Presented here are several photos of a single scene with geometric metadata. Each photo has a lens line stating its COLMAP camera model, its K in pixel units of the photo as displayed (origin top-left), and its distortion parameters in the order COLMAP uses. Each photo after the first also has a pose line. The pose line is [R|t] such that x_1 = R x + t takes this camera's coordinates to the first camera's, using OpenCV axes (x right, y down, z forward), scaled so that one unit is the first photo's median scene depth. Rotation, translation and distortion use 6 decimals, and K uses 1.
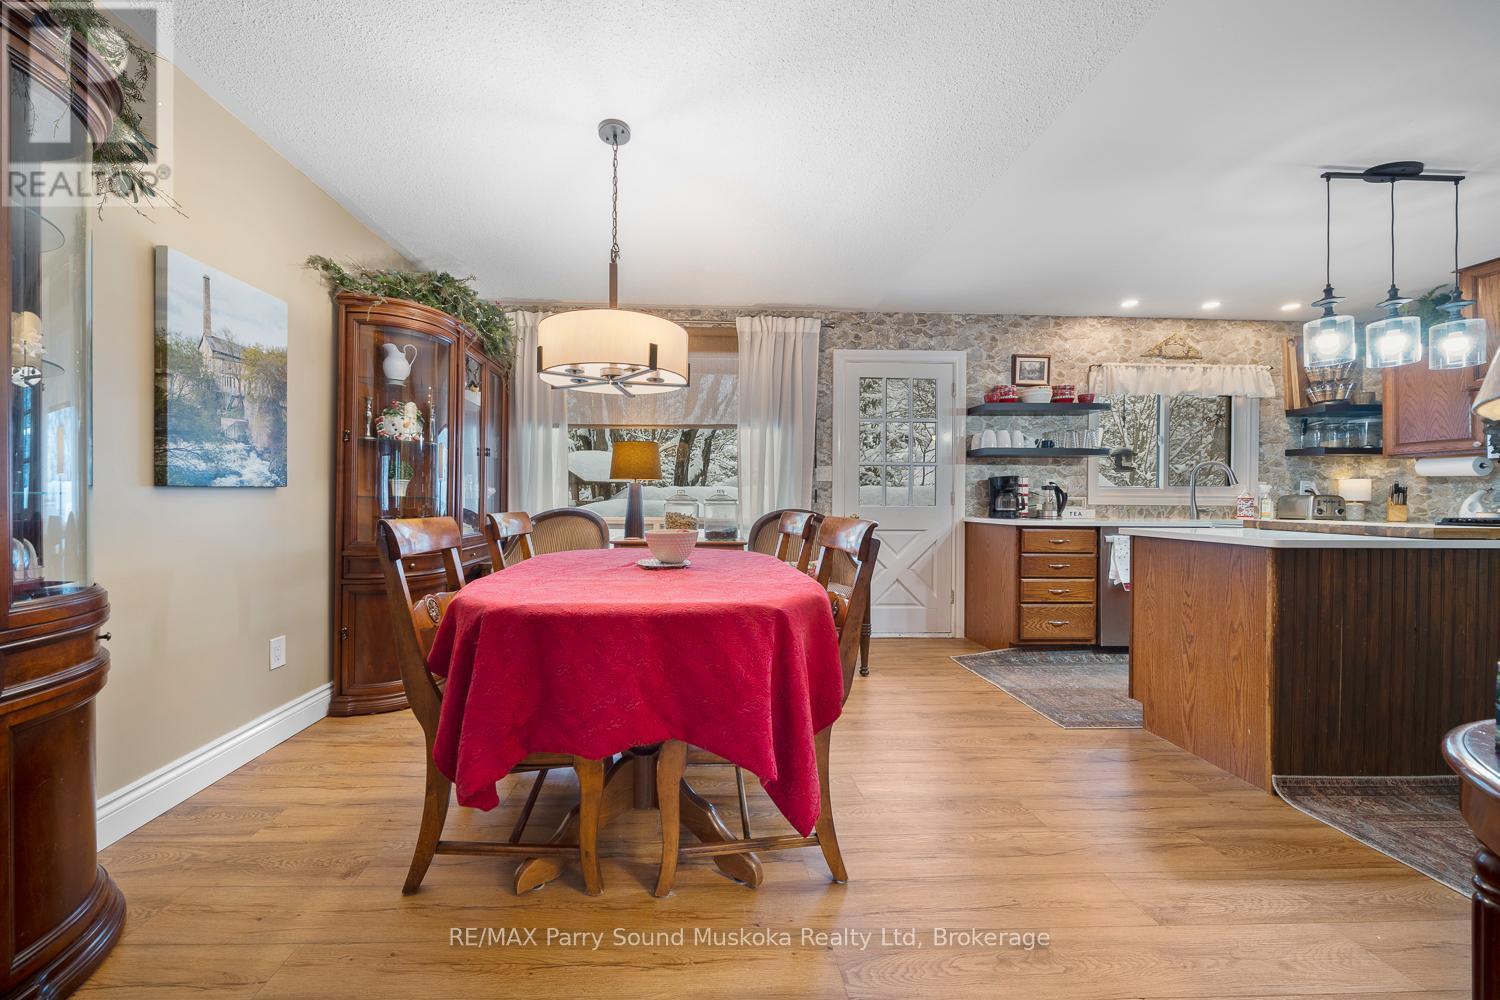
lens RADIAL K [[516.1, 0, 712.6], [0, 516.1, 493.4], [0, 0, 1]] dist [-0.000004, 0.000012]
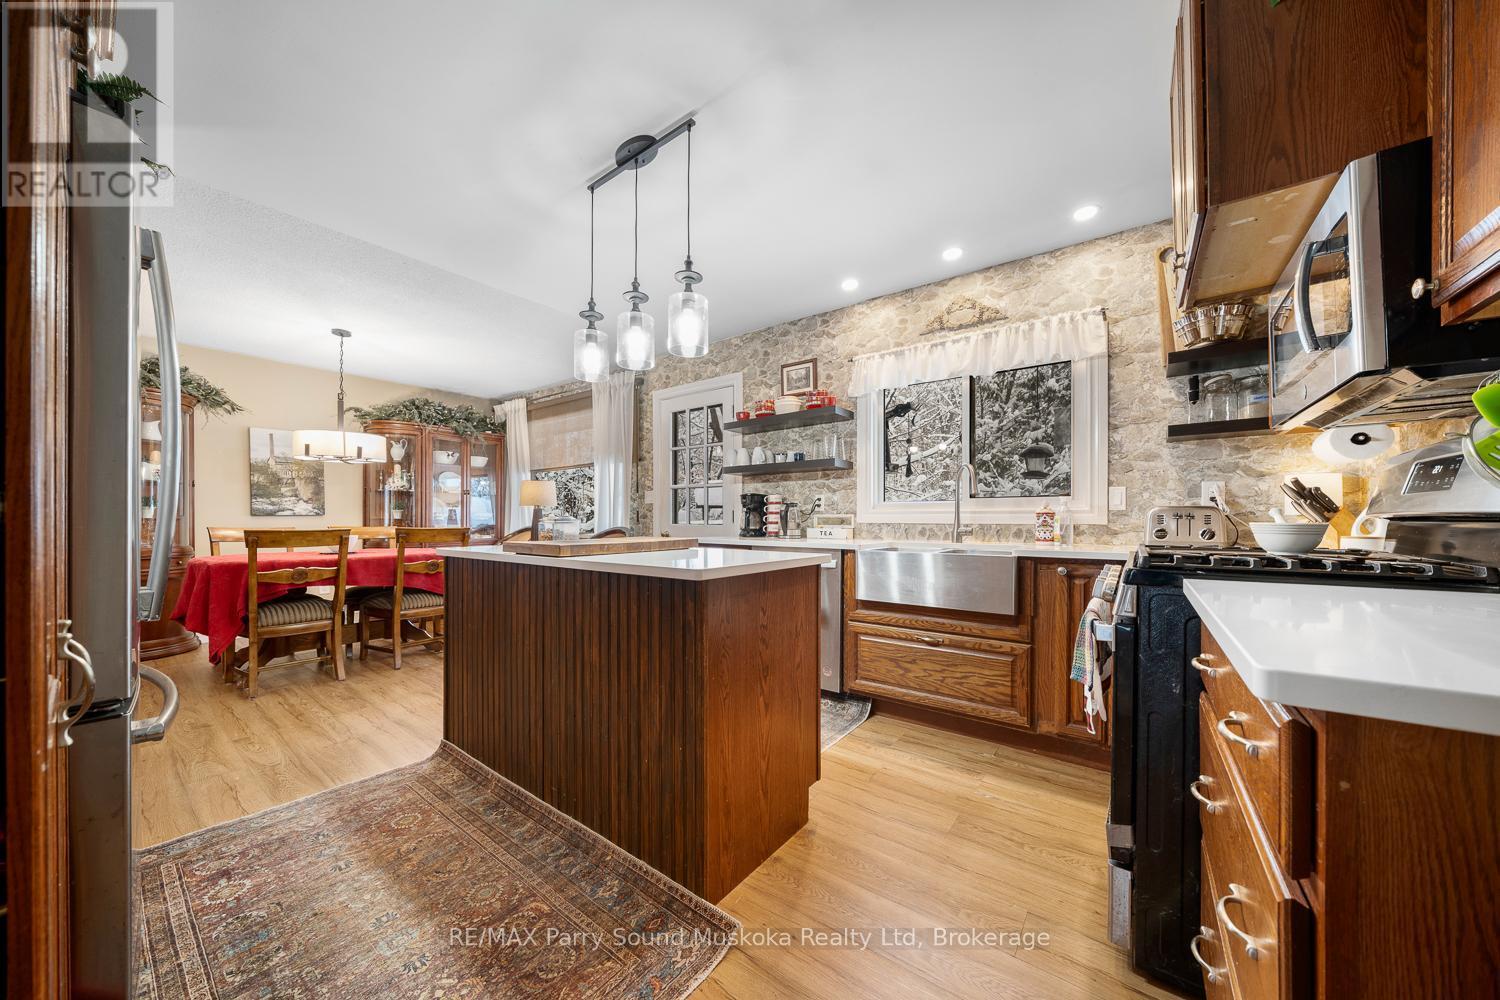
lens RADIAL K [[504.7, 0, 755.0], [0, 504.7, 518.3], [0, 0, 1]] dist [-0.001078, -0.000035]
pose [[0.783335, -0.008098, -0.621547, 1.120060], [0.010417, 0.999946, 0.000101, 0.012016], [0.621513, -0.006553, 0.783377, 0.238138]]
